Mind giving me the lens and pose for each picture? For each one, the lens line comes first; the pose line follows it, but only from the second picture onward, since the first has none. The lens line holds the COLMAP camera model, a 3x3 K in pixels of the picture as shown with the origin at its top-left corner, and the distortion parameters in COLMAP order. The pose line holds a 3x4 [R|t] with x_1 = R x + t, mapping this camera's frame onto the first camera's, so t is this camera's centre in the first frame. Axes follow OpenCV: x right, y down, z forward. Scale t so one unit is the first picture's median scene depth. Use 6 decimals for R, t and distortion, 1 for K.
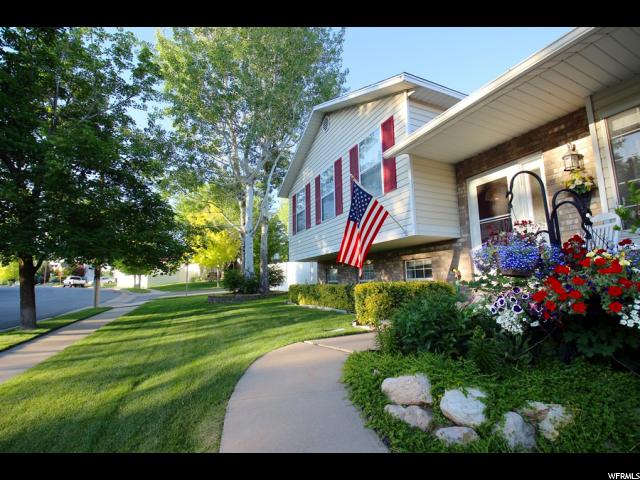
lens RADIAL K [[303.2, 0, 320.0], [0, 303.2, 240.0], [0, 0, 1]] dist [0.021688, -0.033212]
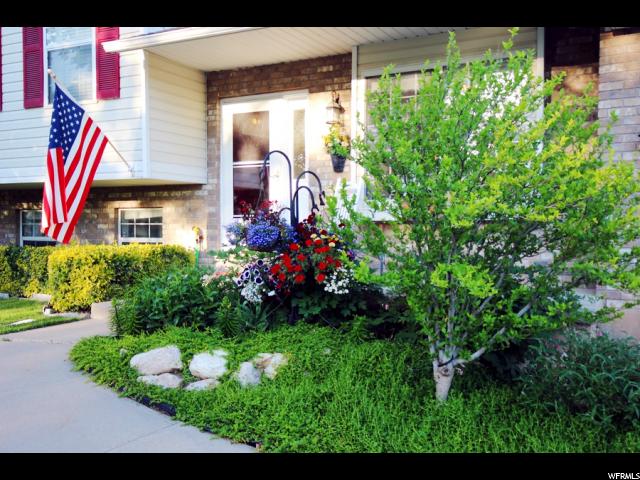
lens RADIAL K [[537.0, 0, 320.0], [0, 537.0, 240.0], [0, 0, 1]] dist [0.001850, 0.000427]
pose [[0.792325, 0.016640, 0.609872, -0.324755], [-0.099965, 0.989659, 0.102869, -0.125779], [-0.601853, -0.142472, 0.785795, -0.572786]]
